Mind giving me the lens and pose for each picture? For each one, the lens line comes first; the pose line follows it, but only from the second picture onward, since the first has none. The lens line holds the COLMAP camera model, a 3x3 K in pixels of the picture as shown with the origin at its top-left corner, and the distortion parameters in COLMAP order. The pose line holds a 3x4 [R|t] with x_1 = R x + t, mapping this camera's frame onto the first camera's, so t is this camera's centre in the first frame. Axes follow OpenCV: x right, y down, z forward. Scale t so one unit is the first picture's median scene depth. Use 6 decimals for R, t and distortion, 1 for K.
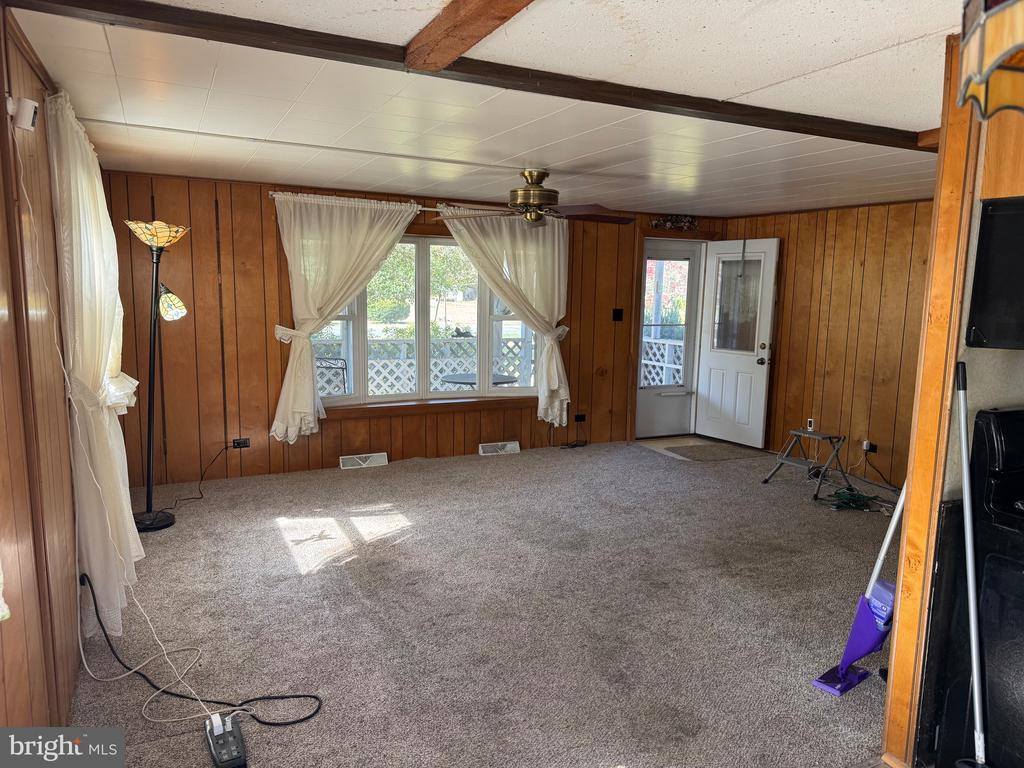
lens RADIAL K [[705.8, 0, 507.8], [0, 705.8, 390.1], [0, 0, 1]] dist [0.080711, -0.069528]
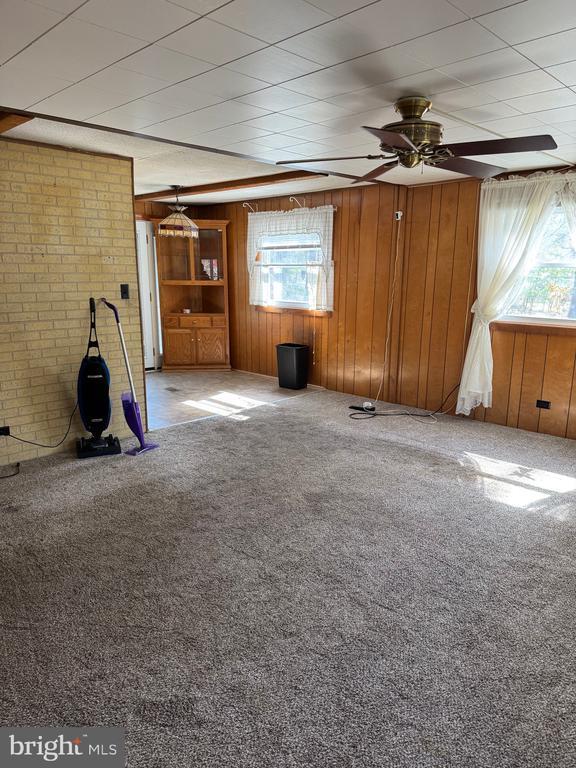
lens RADIAL K [[529.4, 0, 283.8], [0, 529.4, 379.5], [0, 0, 1]] dist [0.080711, -0.069528]
pose [[-0.942871, 0.043052, -0.330364, 0.394196], [-0.070983, 0.942886, 0.325464, -0.203444], [0.325507, 0.330321, -0.885964, 1.610056]]
